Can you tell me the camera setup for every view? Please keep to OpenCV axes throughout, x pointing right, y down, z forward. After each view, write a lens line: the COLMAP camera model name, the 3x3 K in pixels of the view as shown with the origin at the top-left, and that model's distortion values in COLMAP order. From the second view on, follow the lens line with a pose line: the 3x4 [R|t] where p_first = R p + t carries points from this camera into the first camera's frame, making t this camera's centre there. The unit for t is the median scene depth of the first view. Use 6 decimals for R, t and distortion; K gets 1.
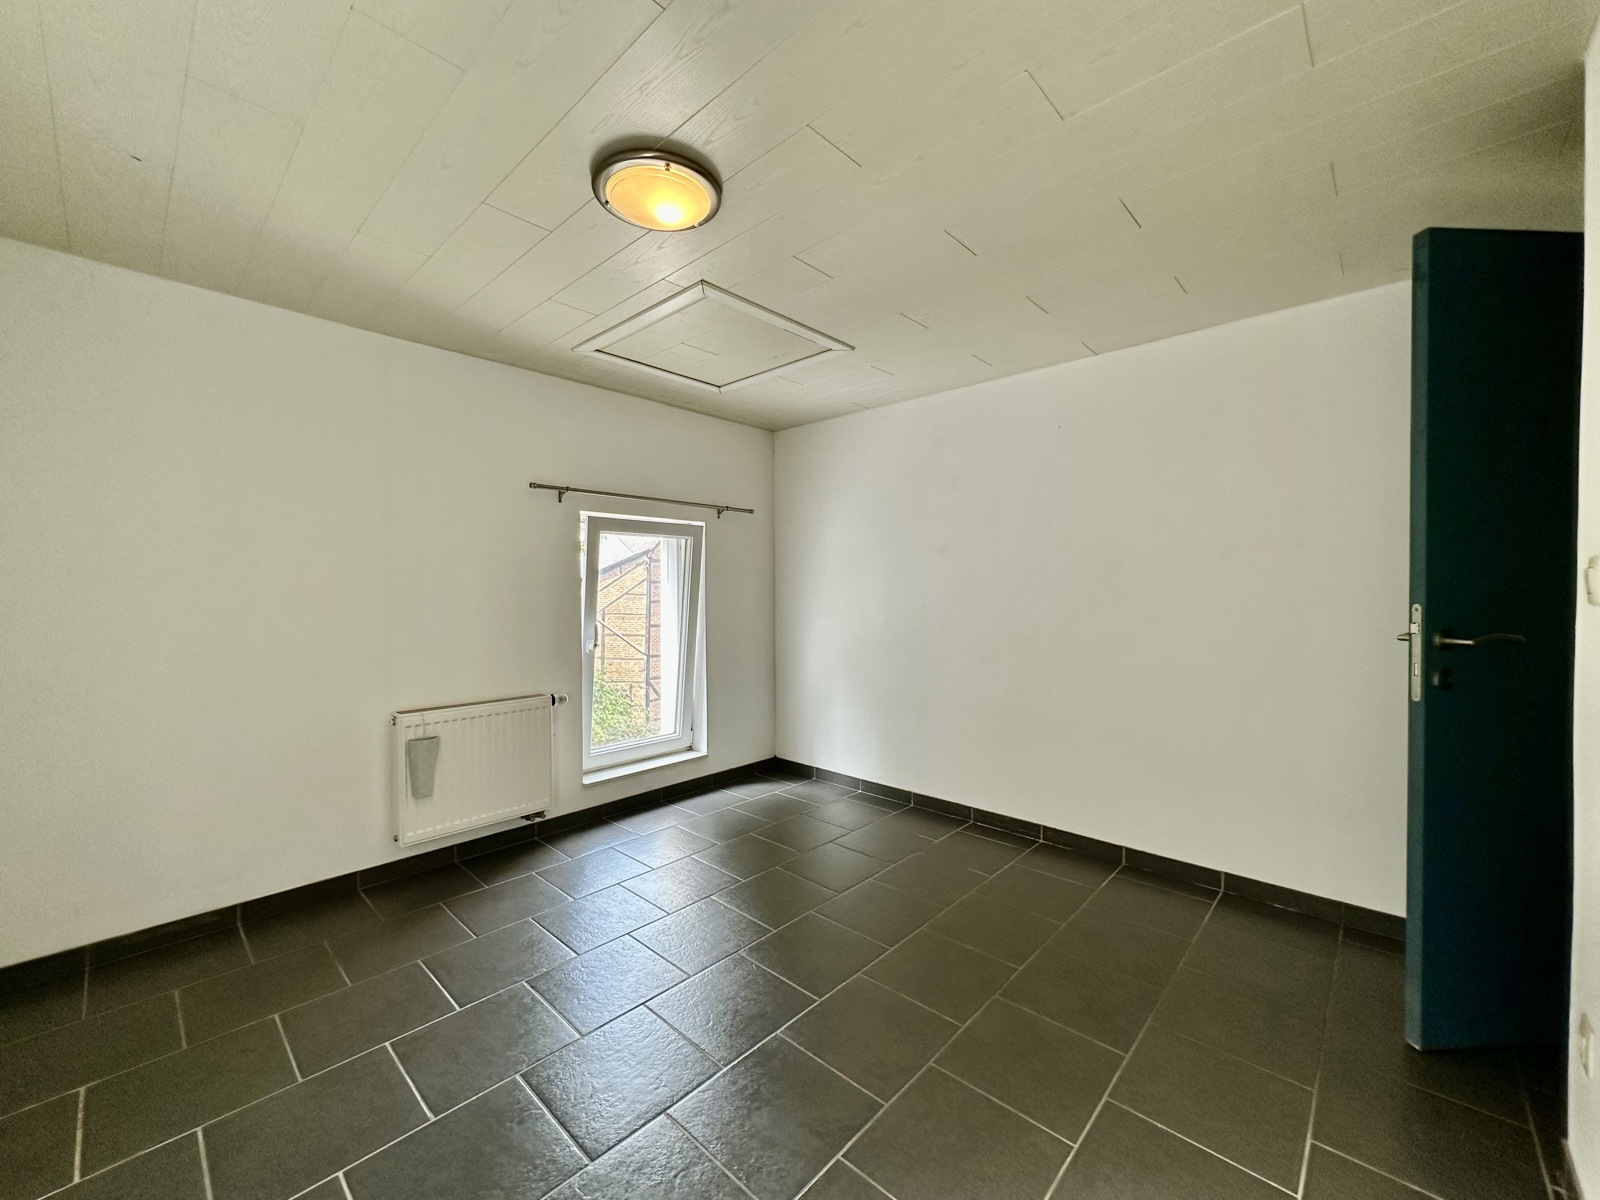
lens RADIAL K [[640.4, 0, 800.0], [0, 640.4, 600.0], [0, 0, 1]] dist [-0.001506, 0.000013]
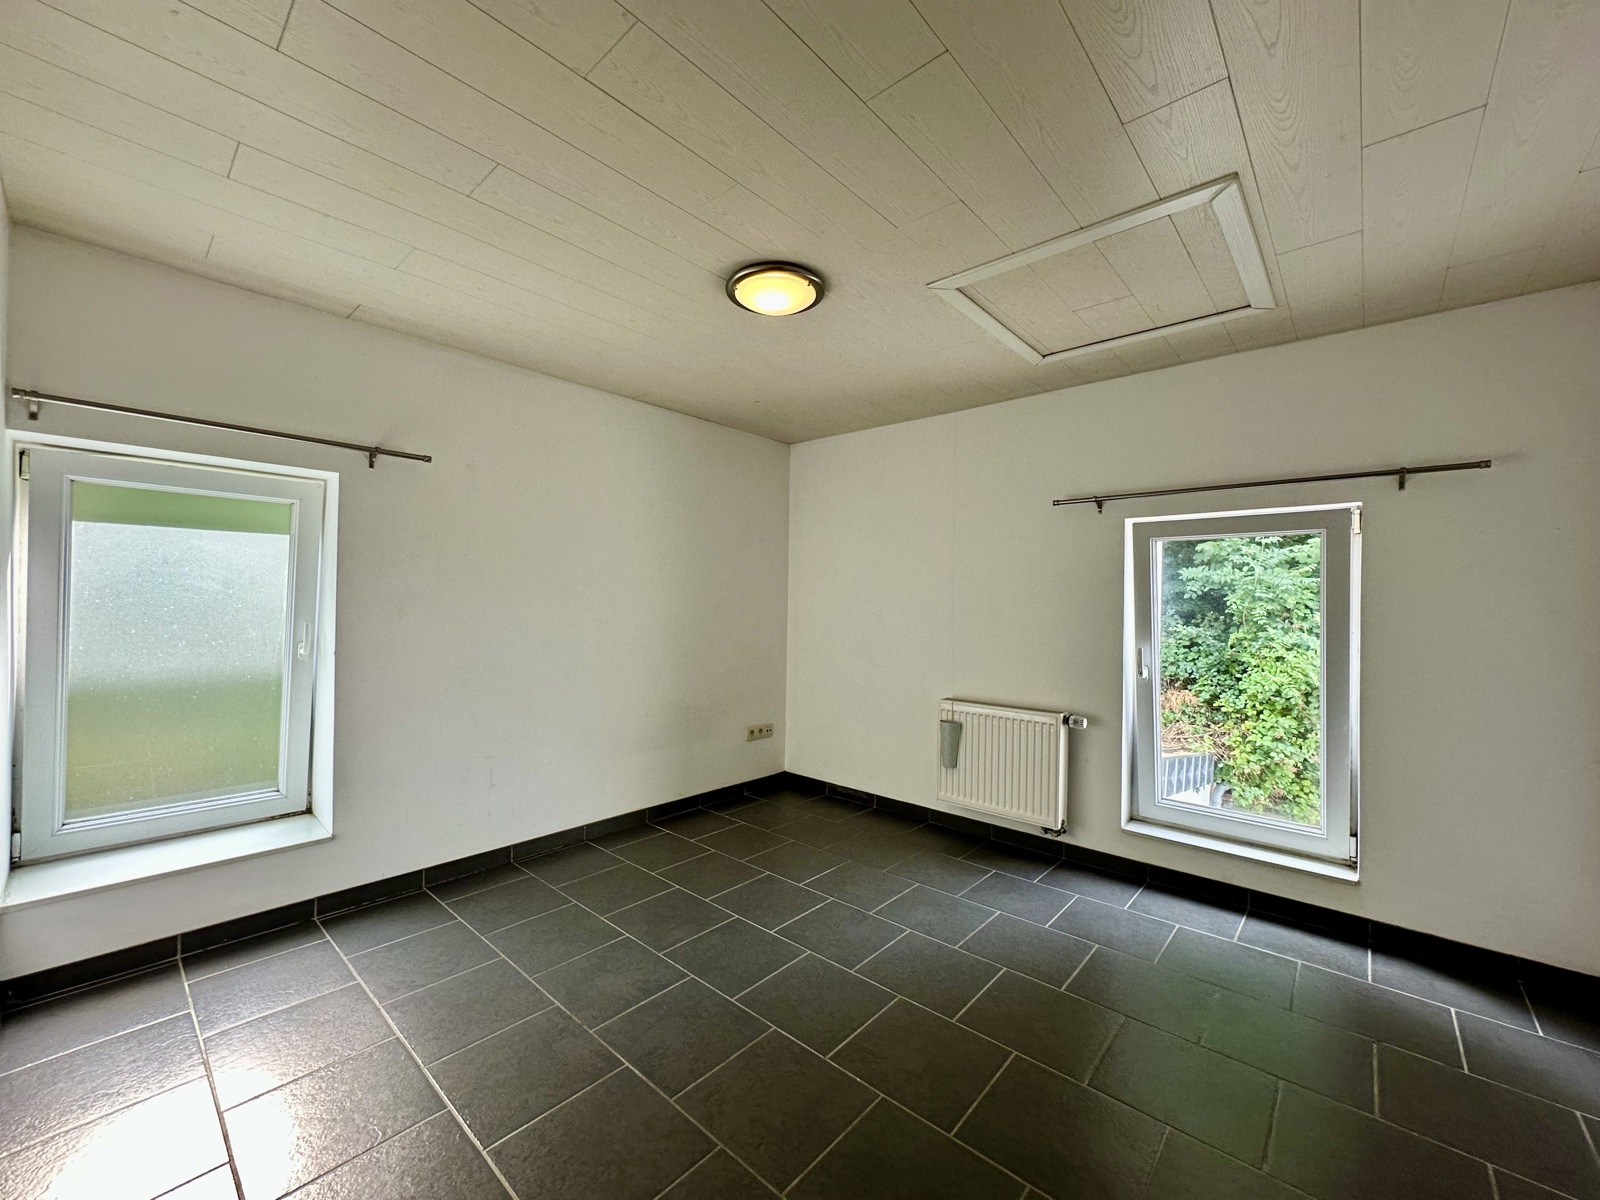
lens RADIAL K [[640.4, 0, 800.0], [0, 640.4, 600.0], [0, 0, 1]] dist [-0.001506, 0.000013]
pose [[0.022771, -0.001636, -0.999739, 0.597060], [-0.032457, 0.999470, -0.002374, -0.010293], [0.999214, 0.032503, 0.022706, 0.590803]]
